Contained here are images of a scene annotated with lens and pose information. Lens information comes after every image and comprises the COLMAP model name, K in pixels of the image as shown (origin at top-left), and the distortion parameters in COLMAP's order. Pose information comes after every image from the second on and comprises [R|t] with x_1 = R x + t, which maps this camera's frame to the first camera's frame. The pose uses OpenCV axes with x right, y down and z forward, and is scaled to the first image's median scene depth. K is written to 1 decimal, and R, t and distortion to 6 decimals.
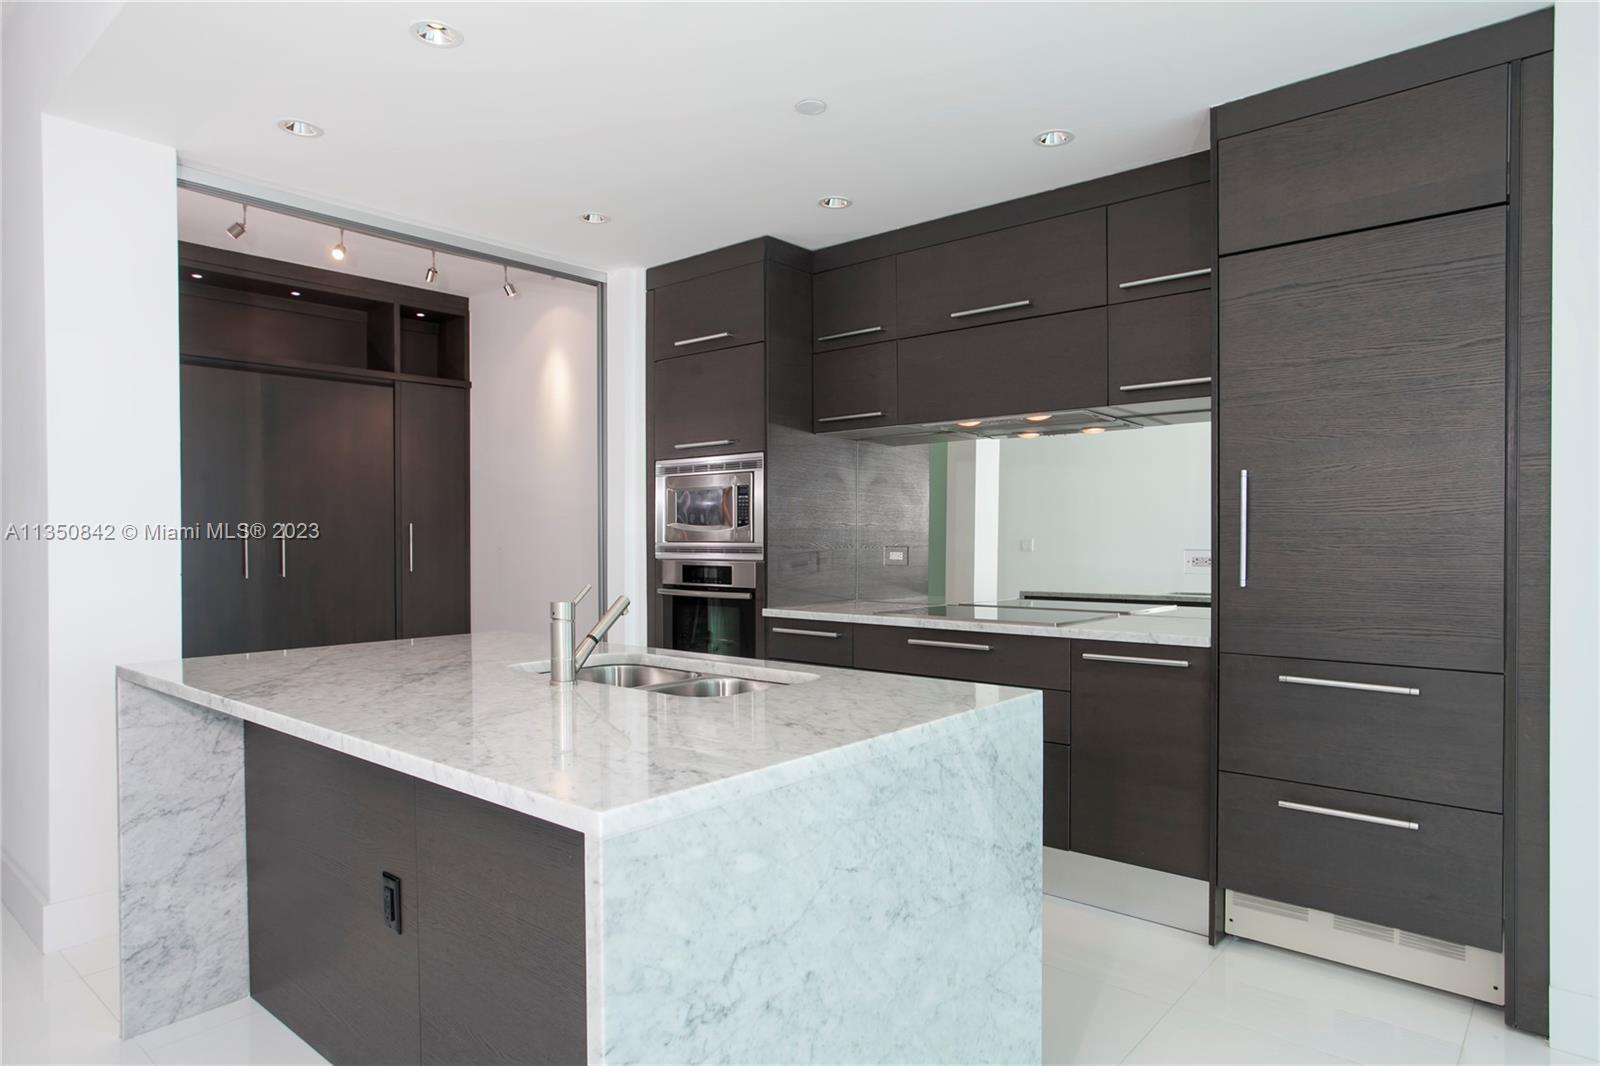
lens RADIAL K [[963.8, 0, 844.7], [0, 963.8, 541.4], [0, 0, 1]] dist [-0.061230, 0.052784]
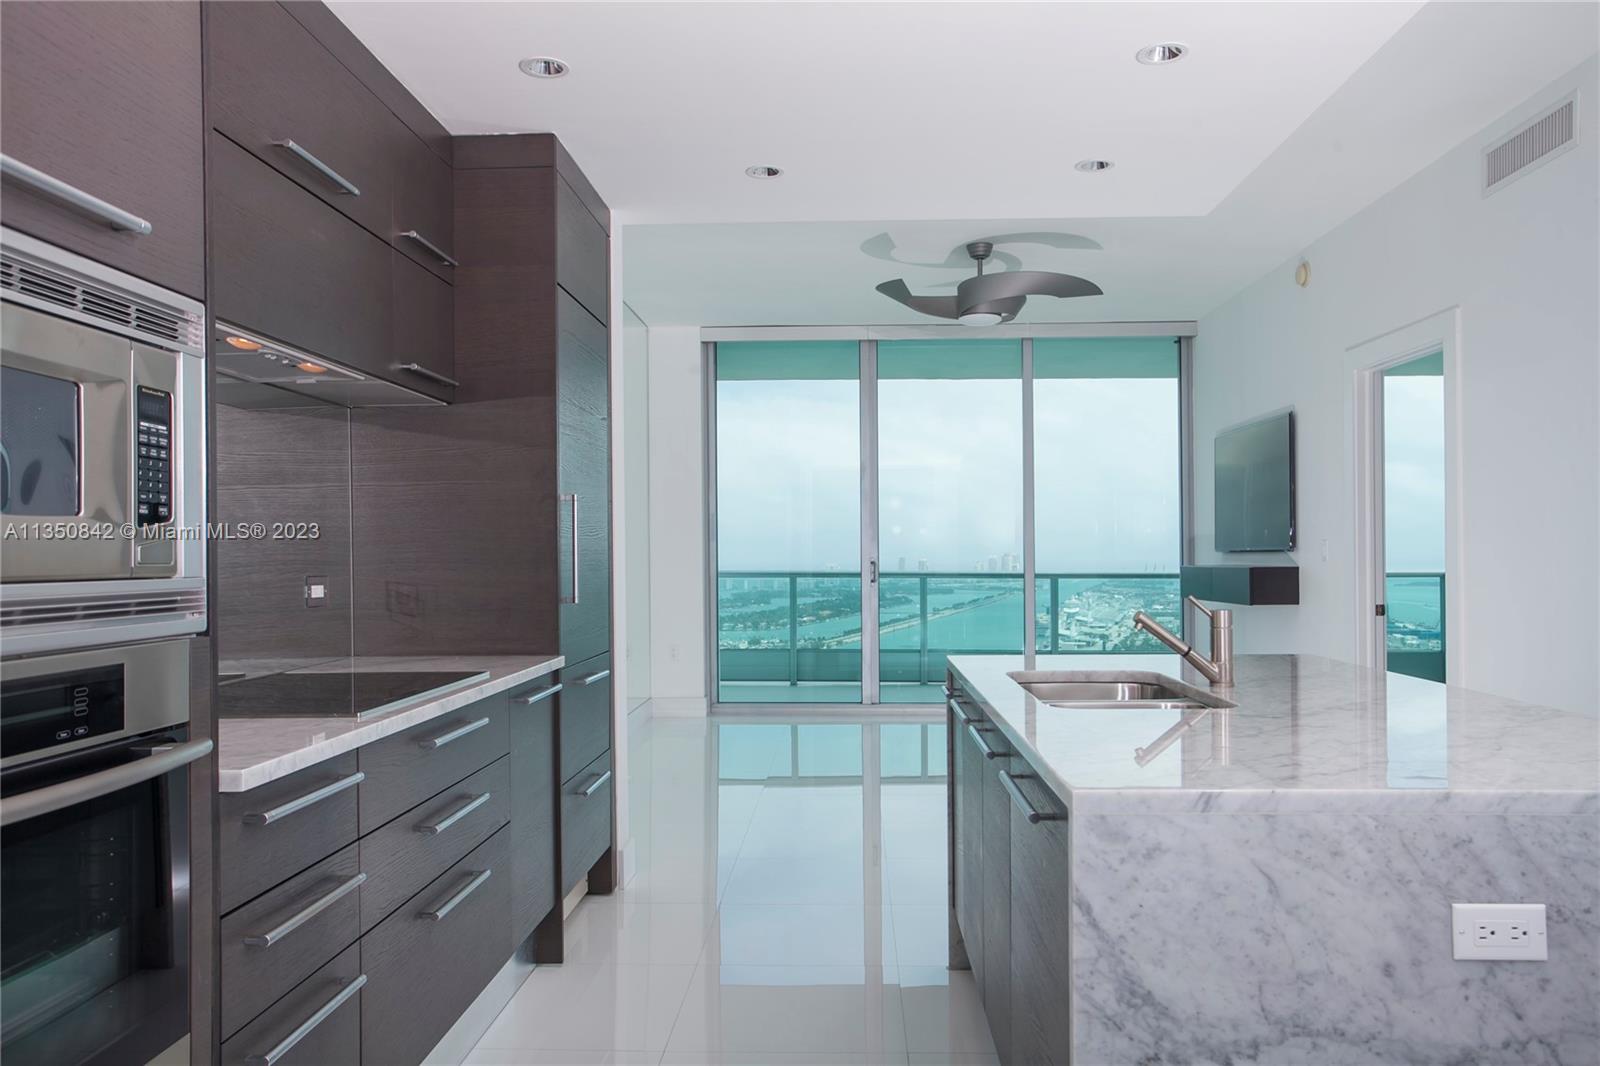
lens RADIAL K [[1122.0, 0, 803.0], [0, 1122.0, 546.0], [0, 0, 1]] dist [0.002657, 0.001205]
pose [[-0.606444, 0.011124, 0.795048, -0.899264], [0.020514, 0.999788, 0.001659, -0.009743], [-0.794861, 0.017316, -0.606544, 1.868138]]
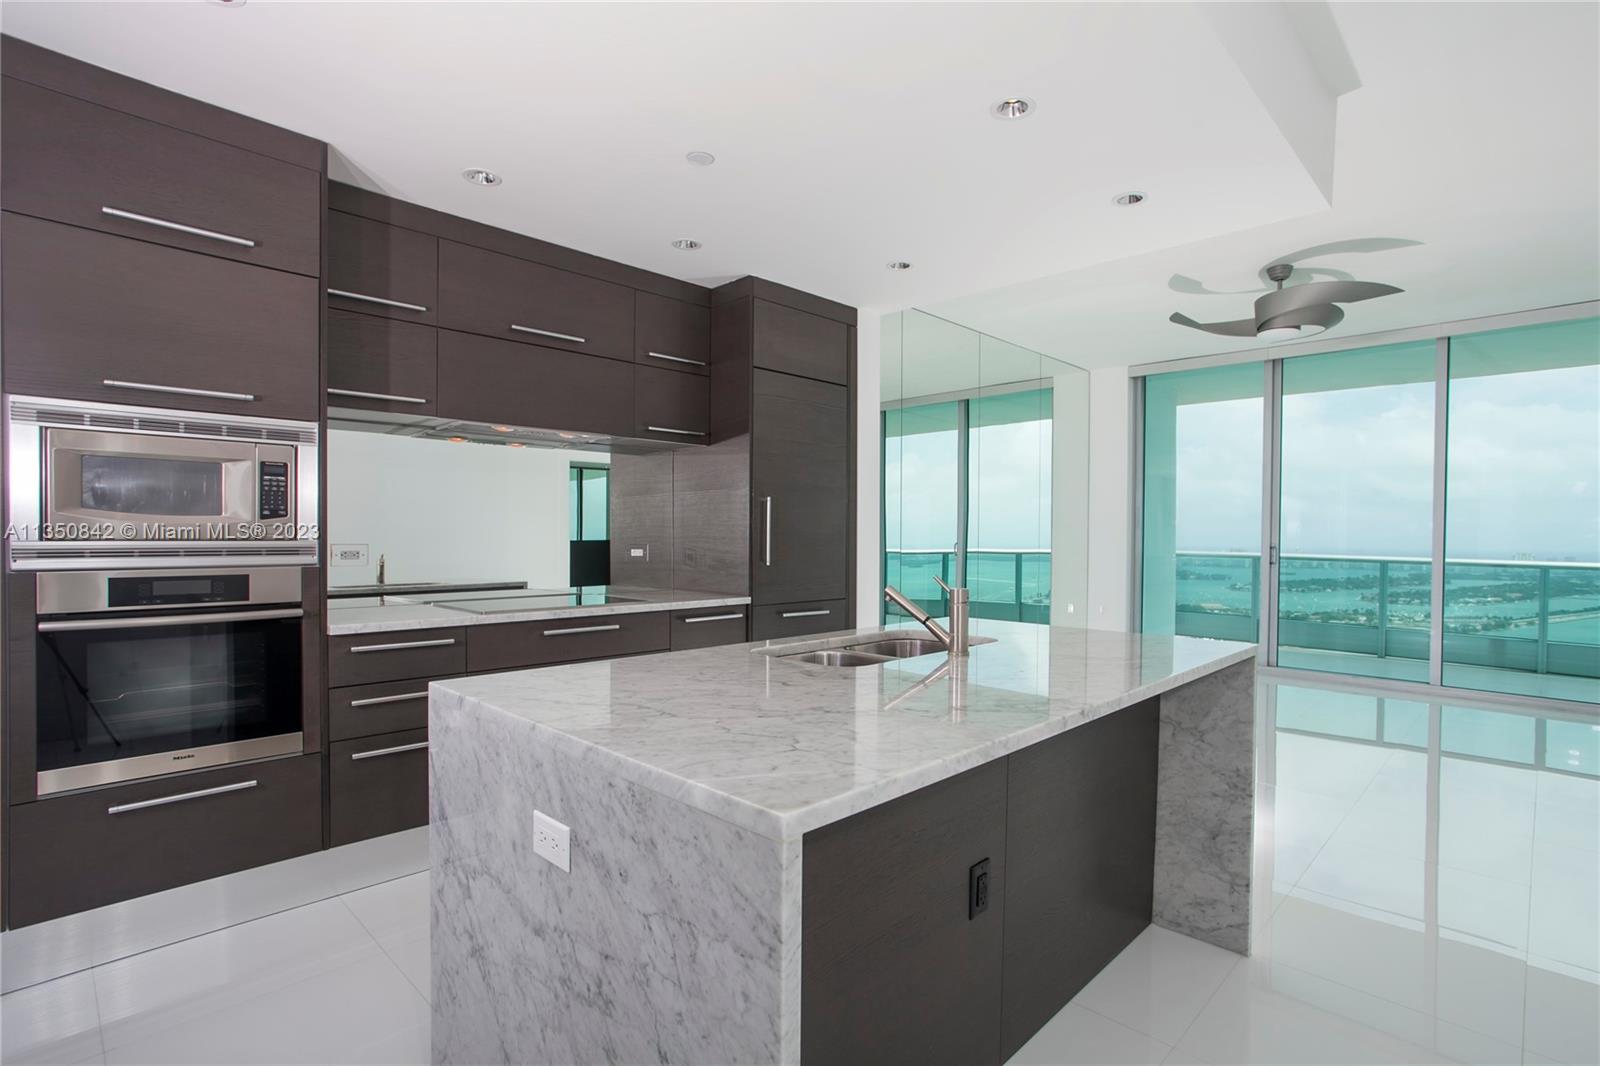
lens RADIAL K [[778.9, 0, 800.0], [0, 778.9, 533.0], [0, 0, 1]] dist [-0.027398, 0.000049]
pose [[0.079310, 0.007123, 0.996825, -1.160283], [0.001761, 0.999972, -0.007286, 0.000601], [-0.996848, 0.002333, 0.079295, 0.991261]]
